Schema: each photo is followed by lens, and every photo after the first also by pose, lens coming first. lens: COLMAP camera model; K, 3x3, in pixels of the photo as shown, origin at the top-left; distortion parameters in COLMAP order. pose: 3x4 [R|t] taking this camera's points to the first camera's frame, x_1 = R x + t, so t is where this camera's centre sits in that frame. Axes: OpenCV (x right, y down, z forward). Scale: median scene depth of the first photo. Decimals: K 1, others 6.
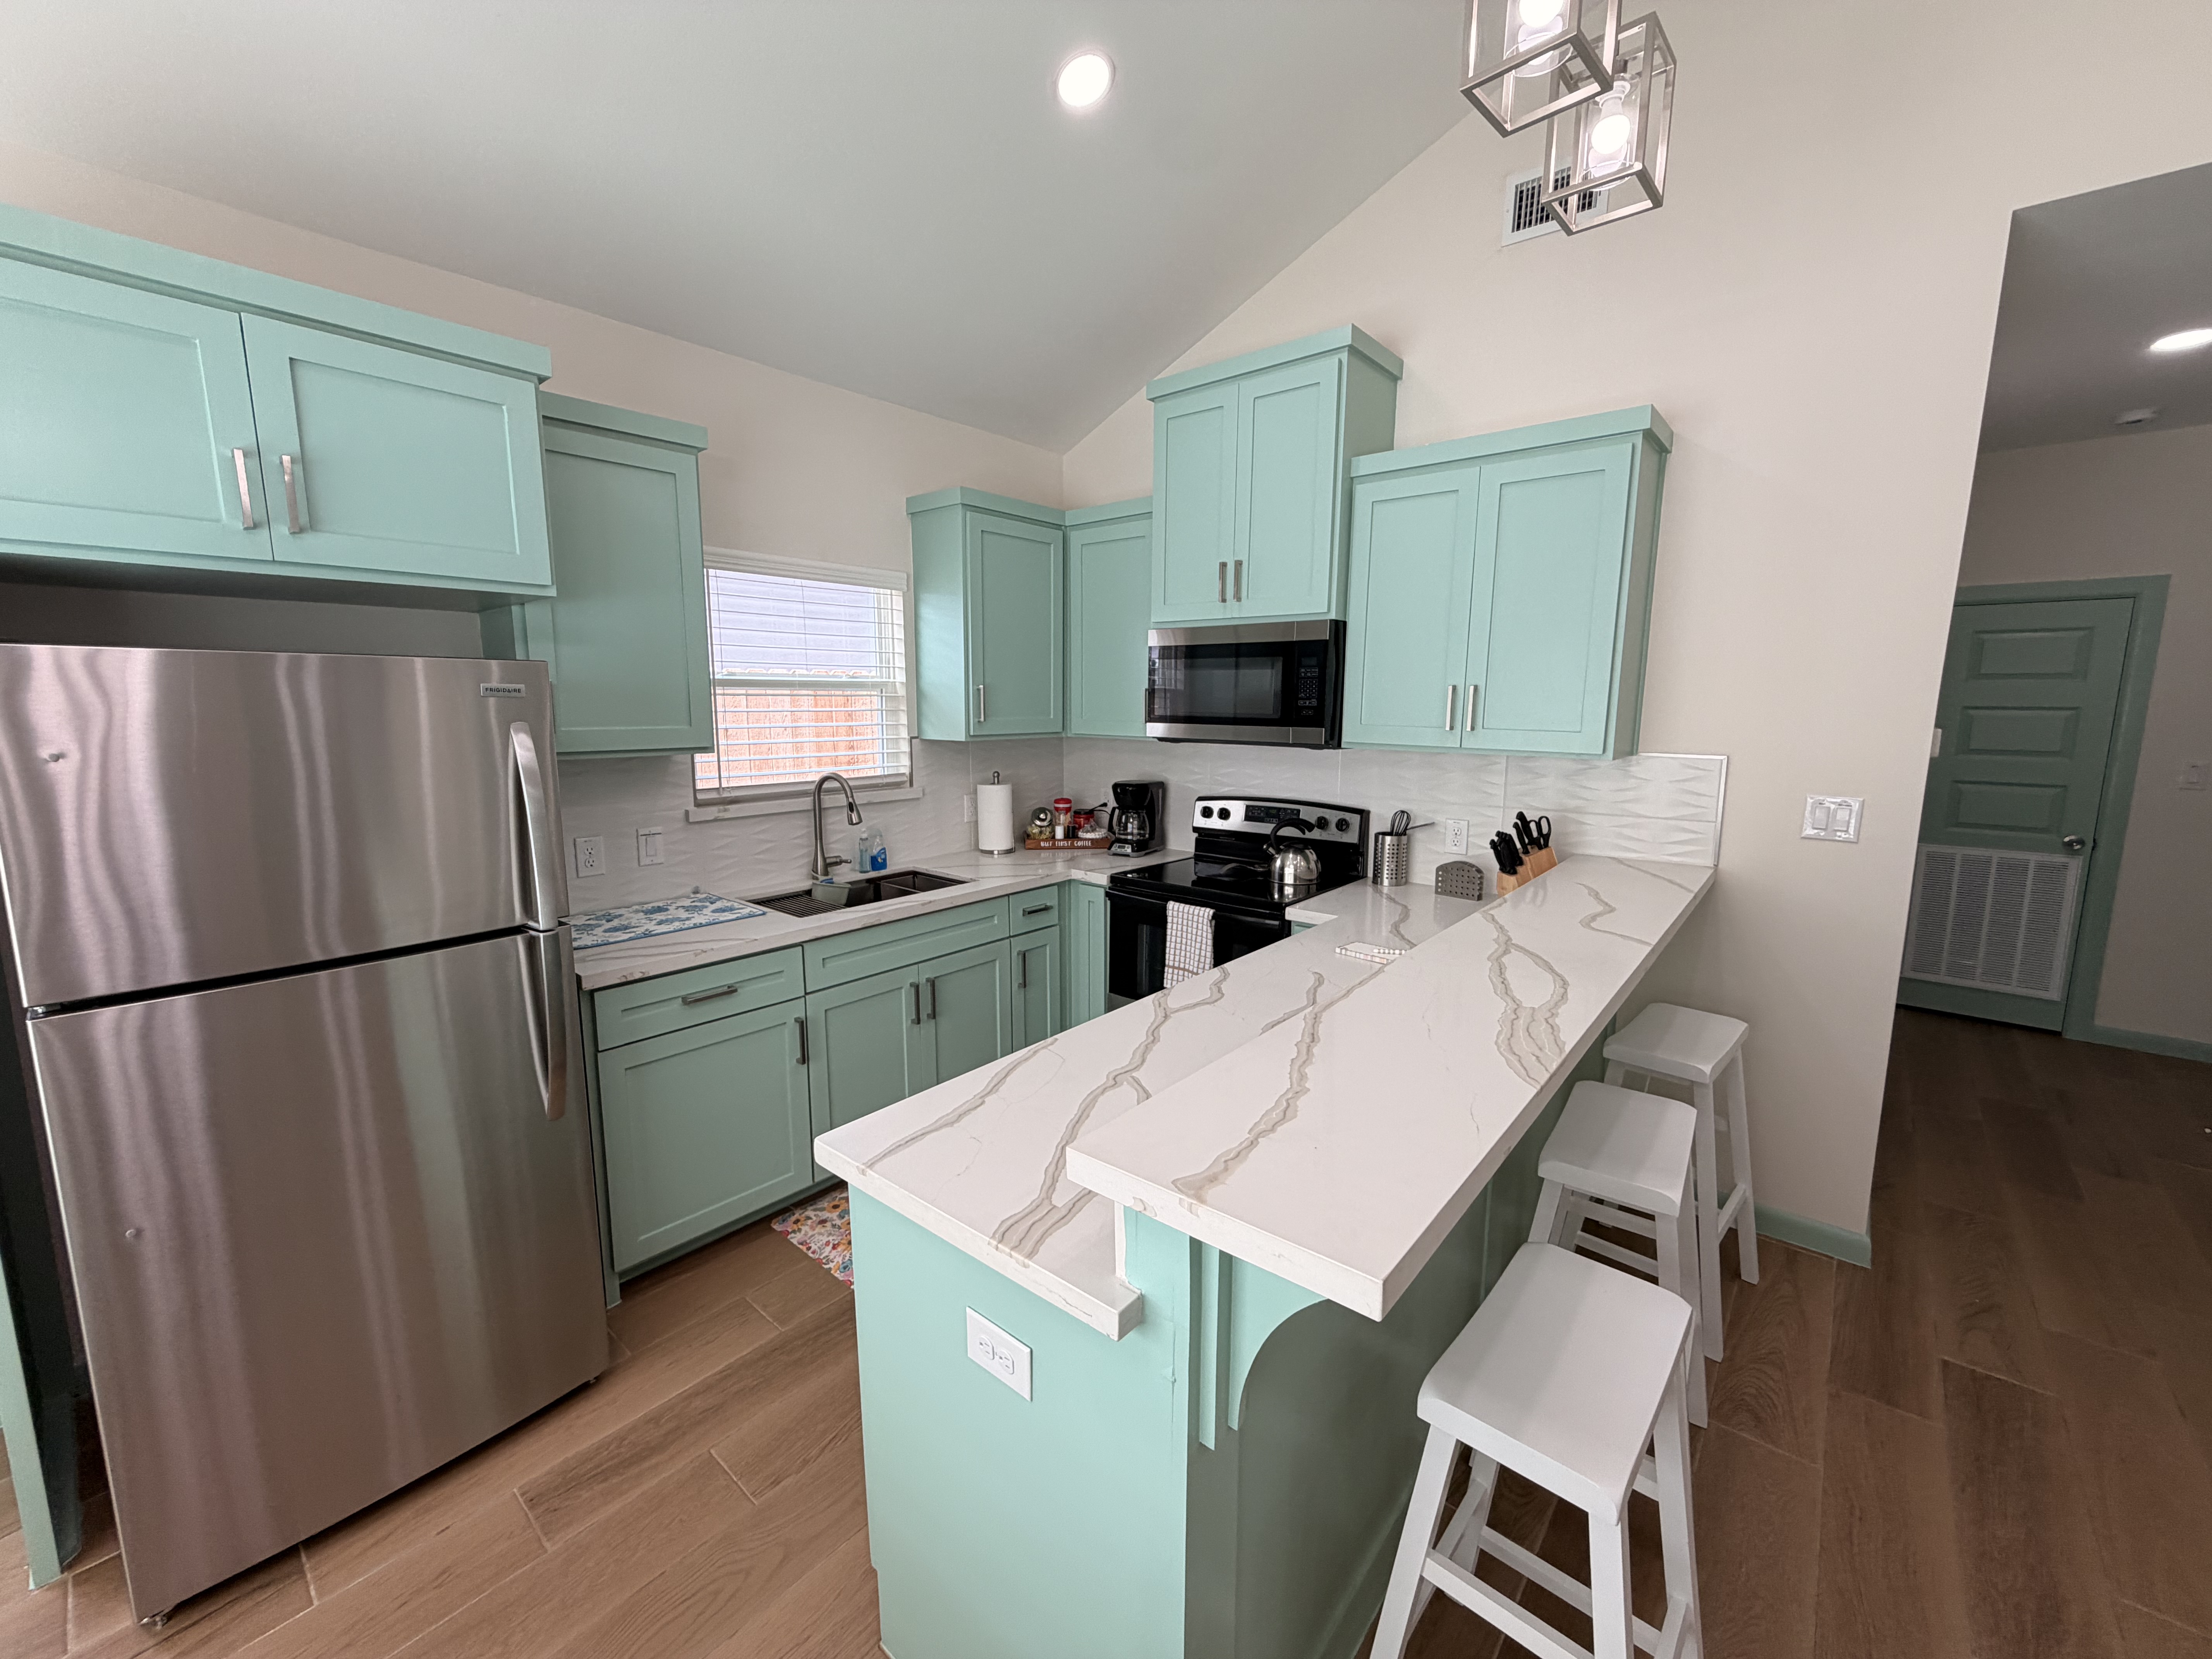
lens RADIAL K [[882.1, 0, 1100.7], [0, 882.1, 826.1], [0, 0, 1]] dist [-0.000278, 0.000164]
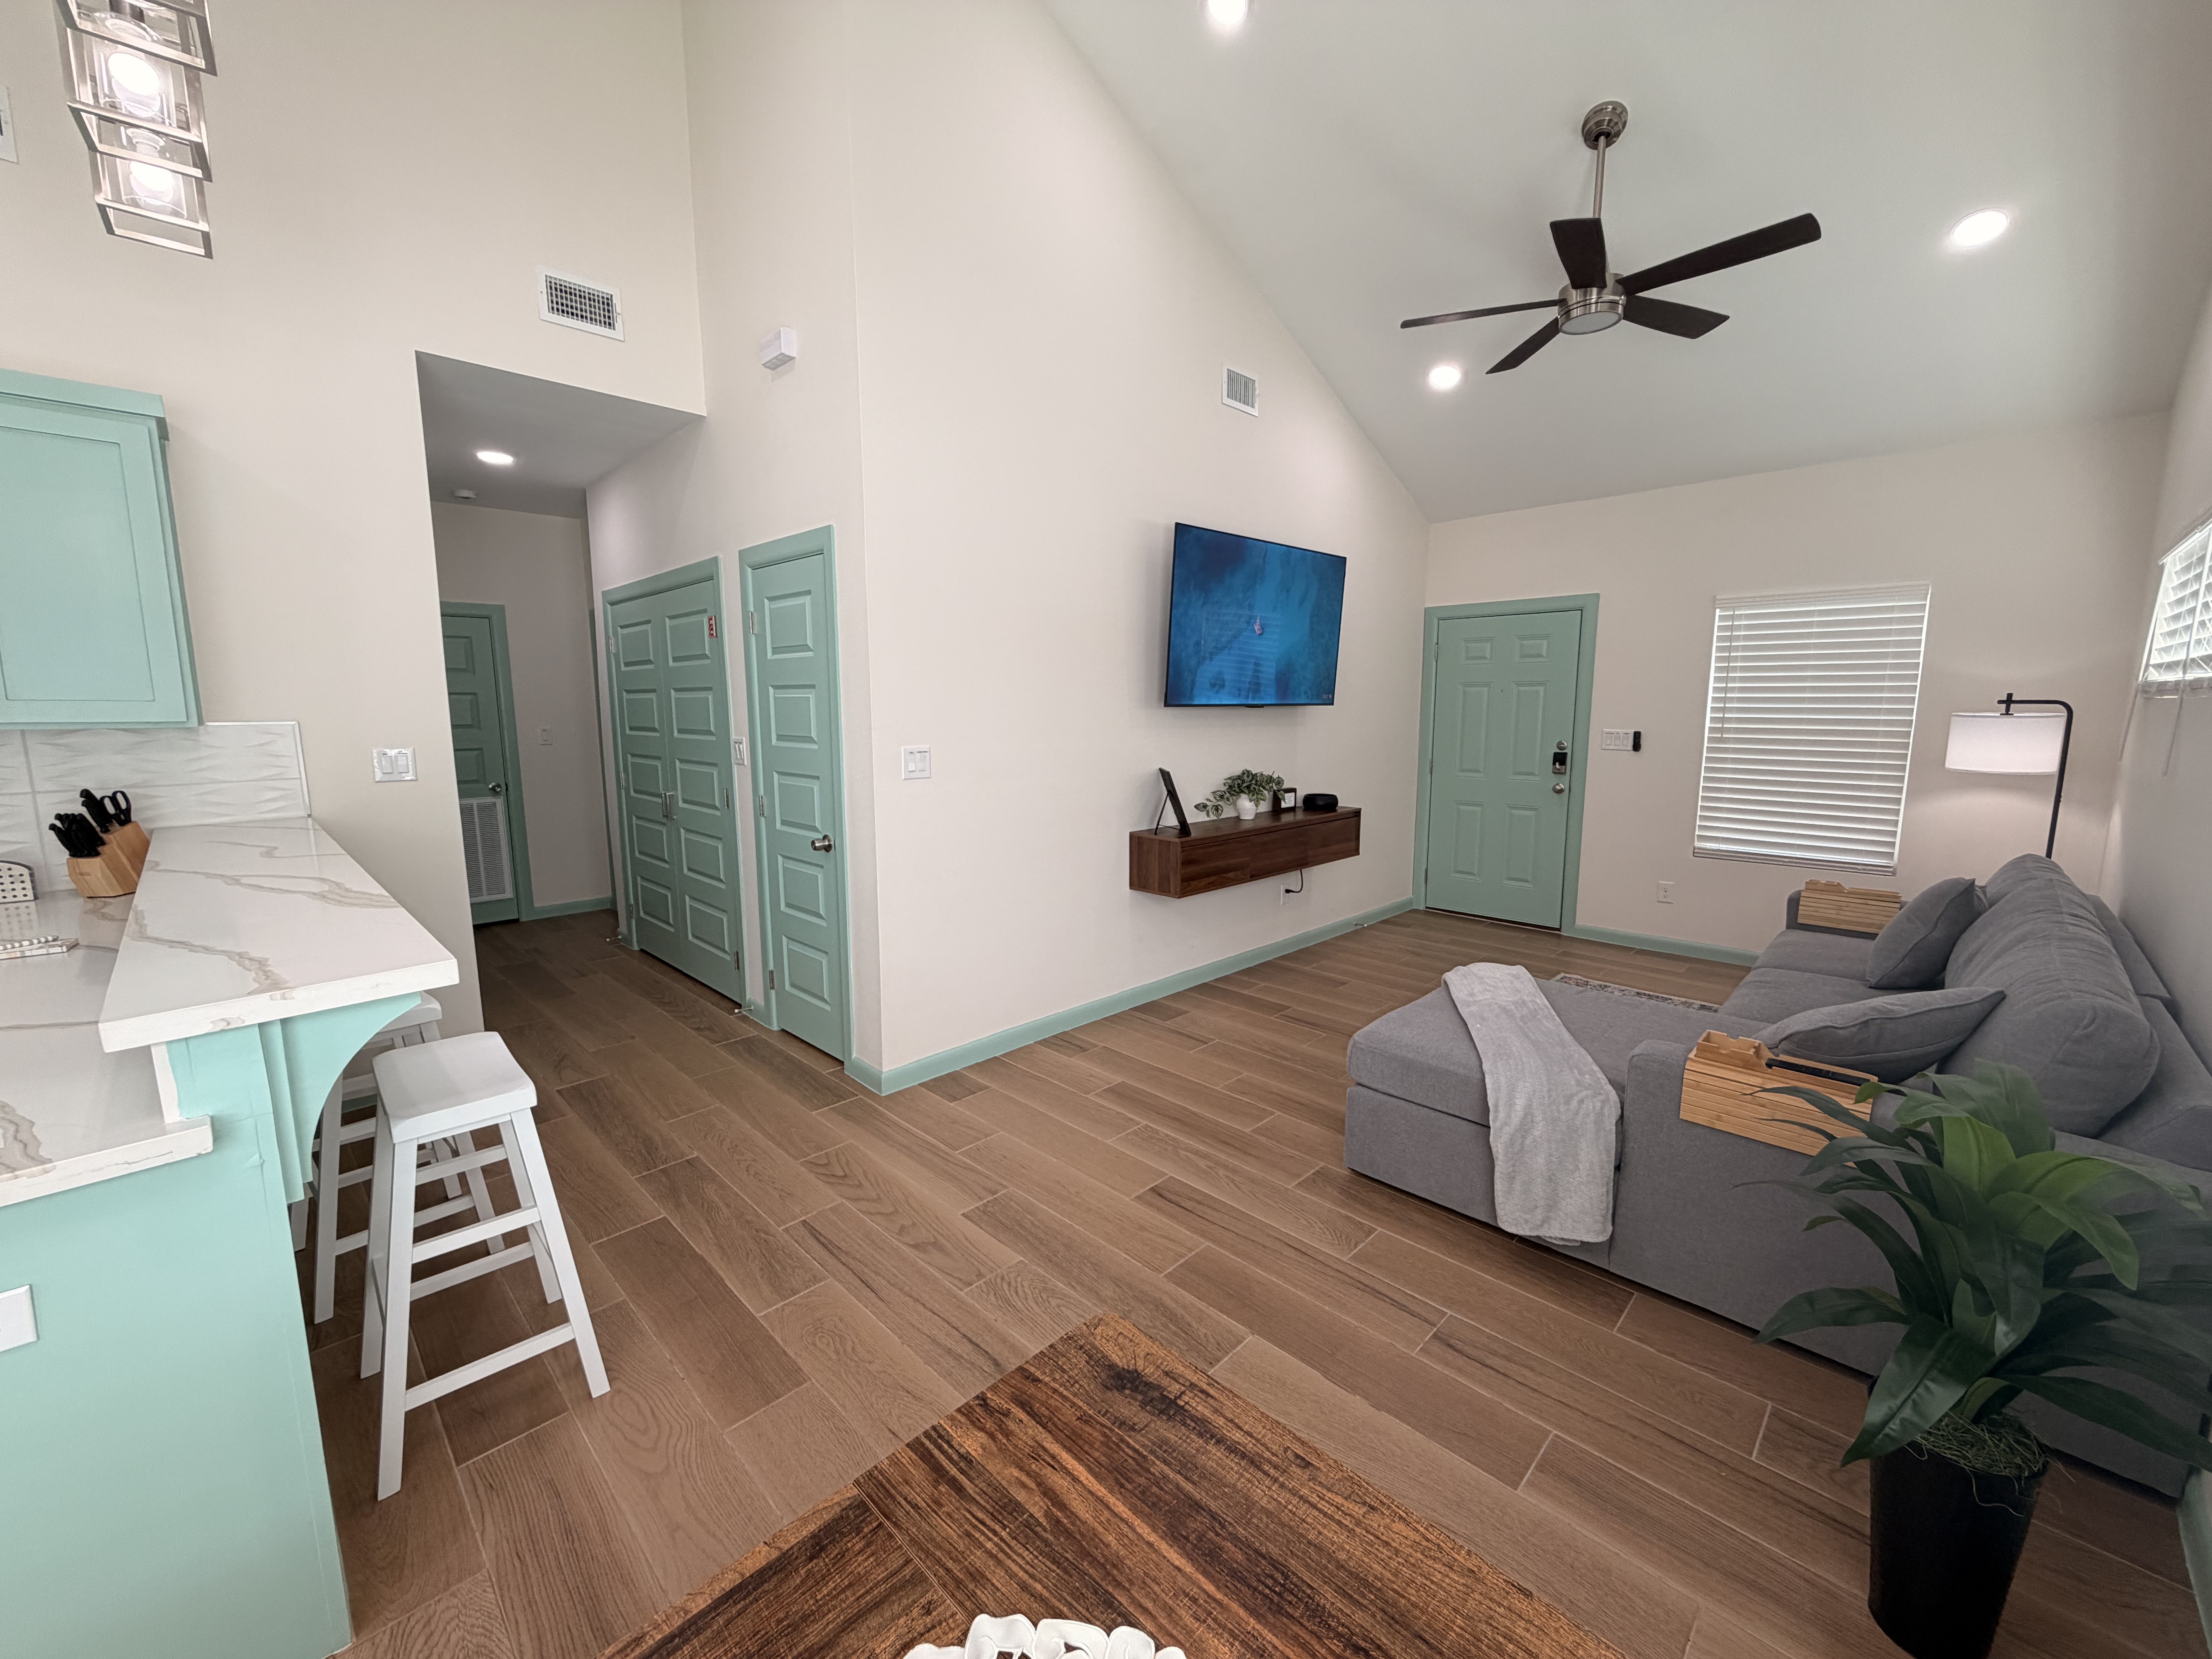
lens RADIAL K [[882.1, 0, 1100.7], [0, 882.1, 826.1], [0, 0, 1]] dist [-0.000278, 0.000164]
pose [[0.072411, -0.141886, 0.987231, -0.320759], [0.147957, 0.980406, 0.130052, 0.051082], [-0.986339, 0.136651, 0.091985, -0.120773]]
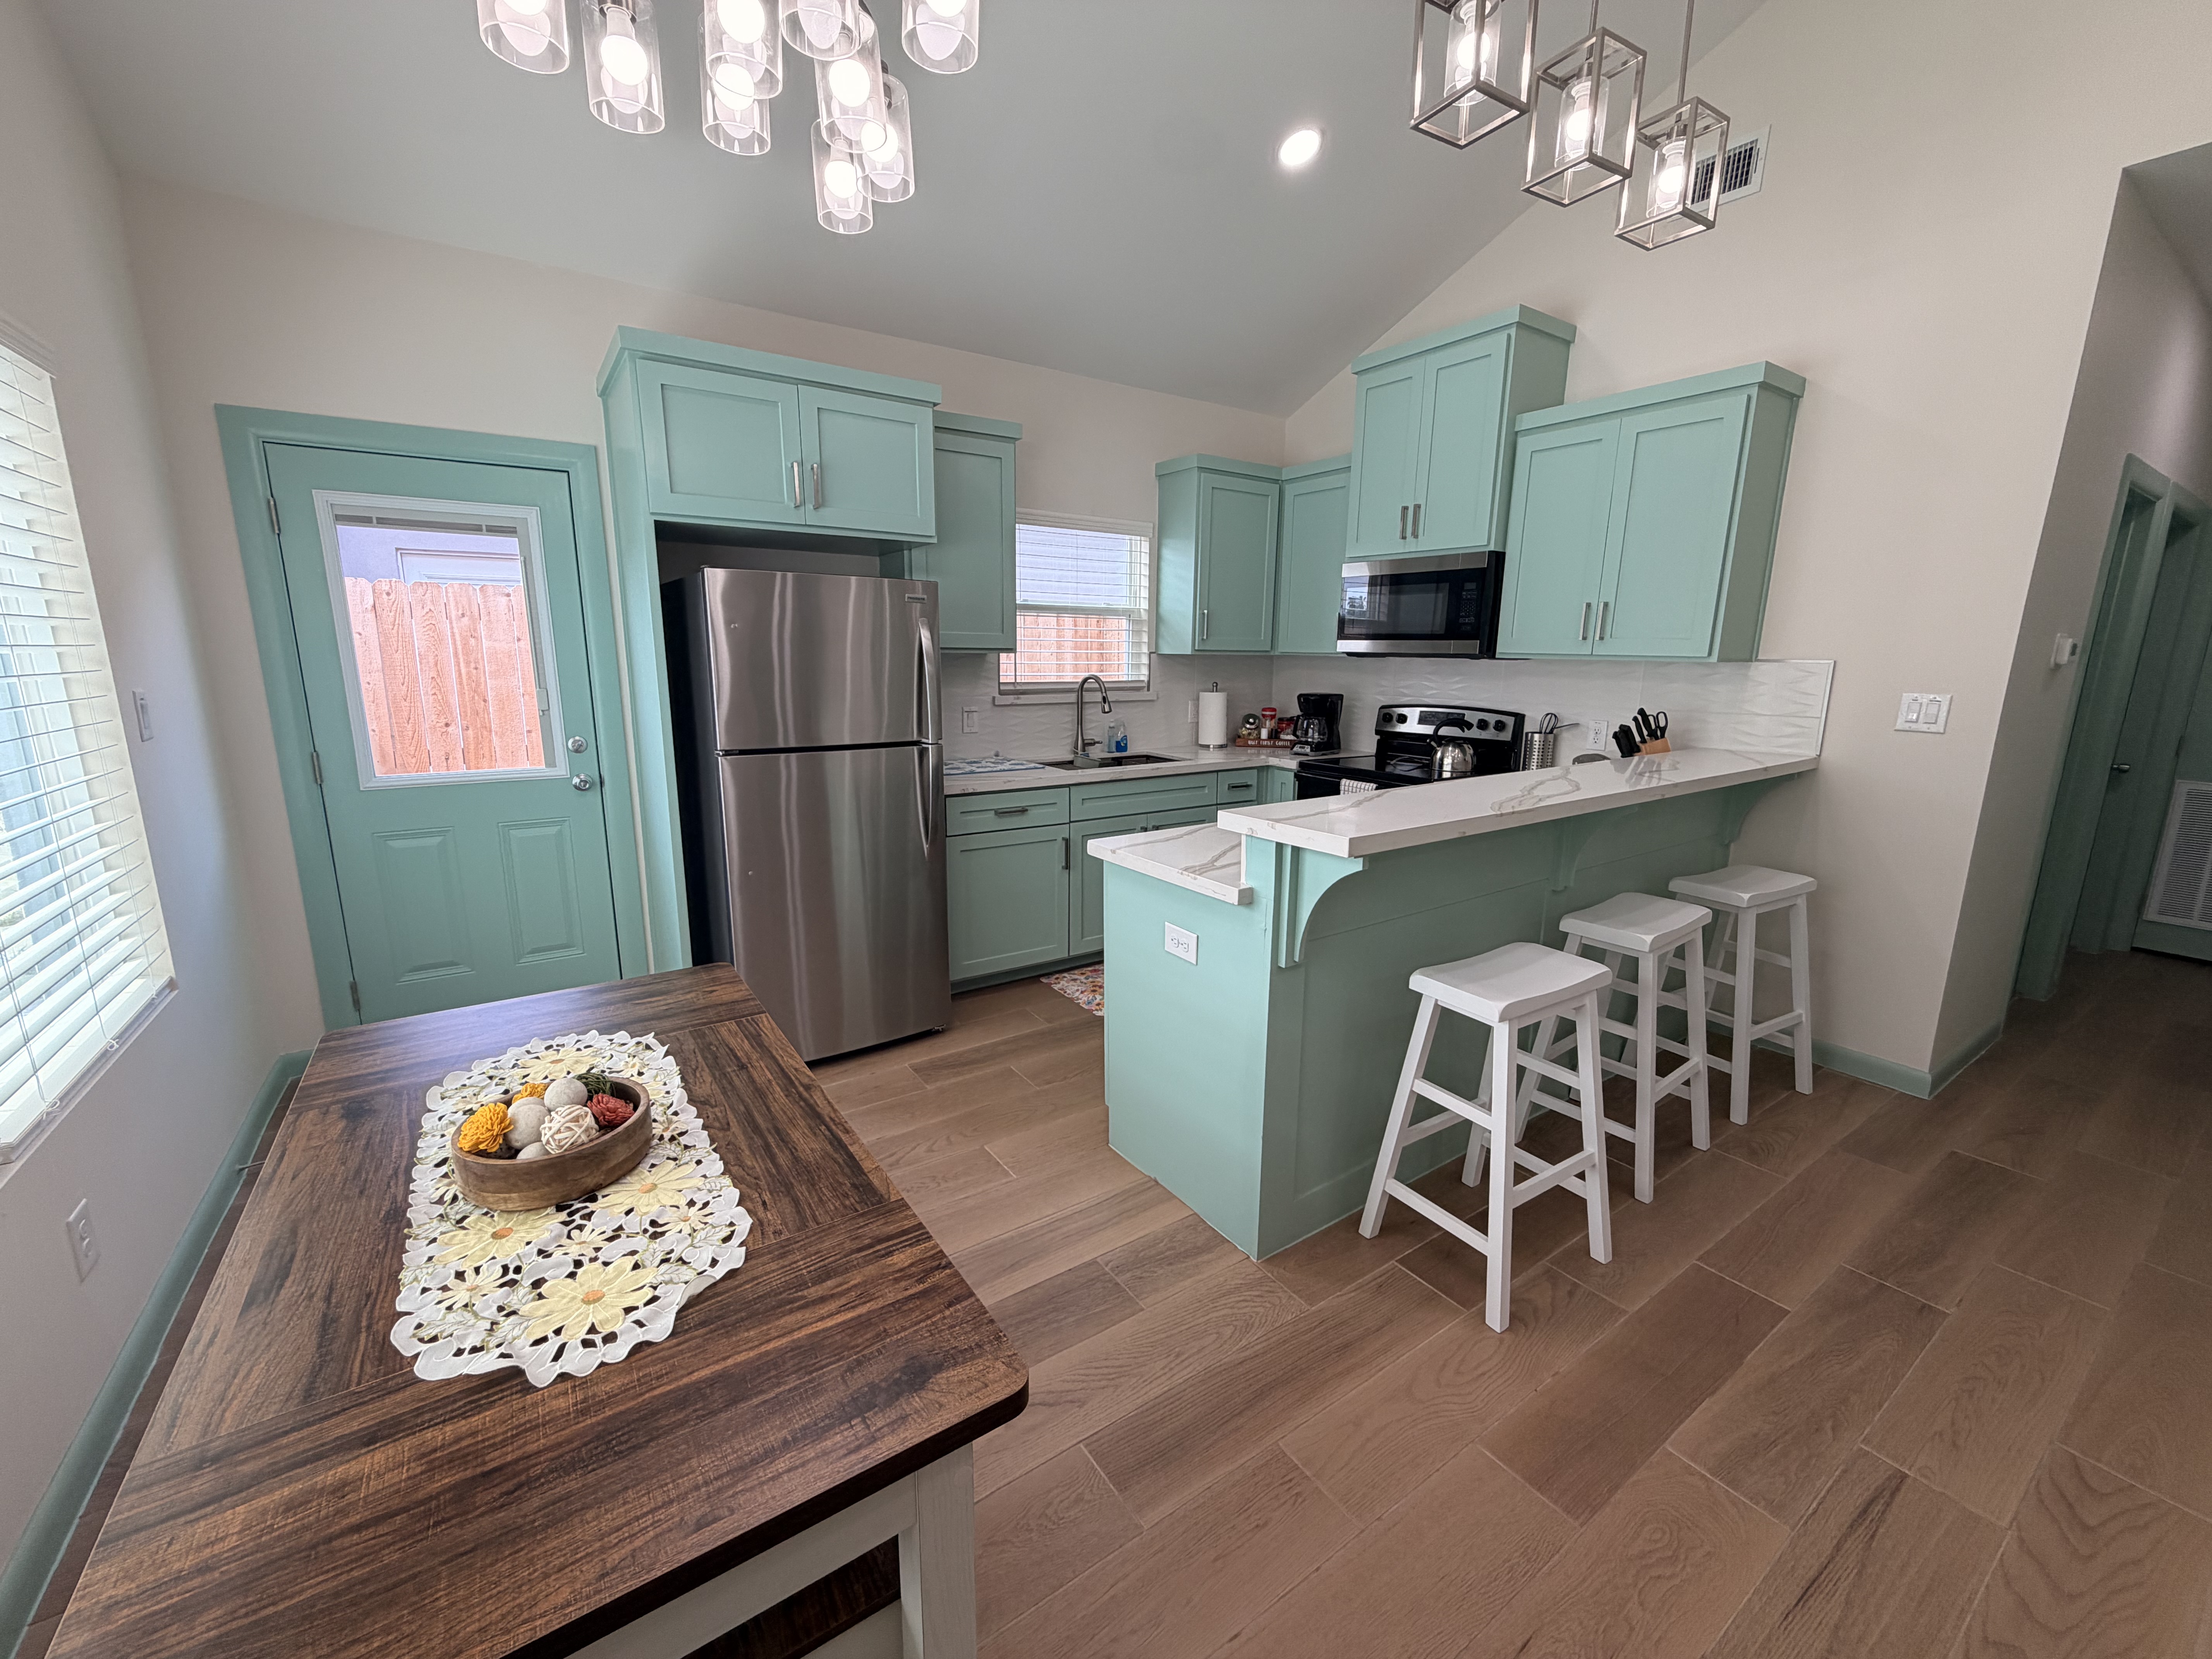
lens RADIAL K [[882.1, 0, 1100.7], [0, 882.1, 826.1], [0, 0, 1]] dist [-0.000278, 0.000164]
pose [[0.964804, 0.058224, -0.256444, 0.069408], [-0.045187, 0.997383, 0.056446, 0.094762], [0.259059, -0.042871, 0.964910, -0.313309]]
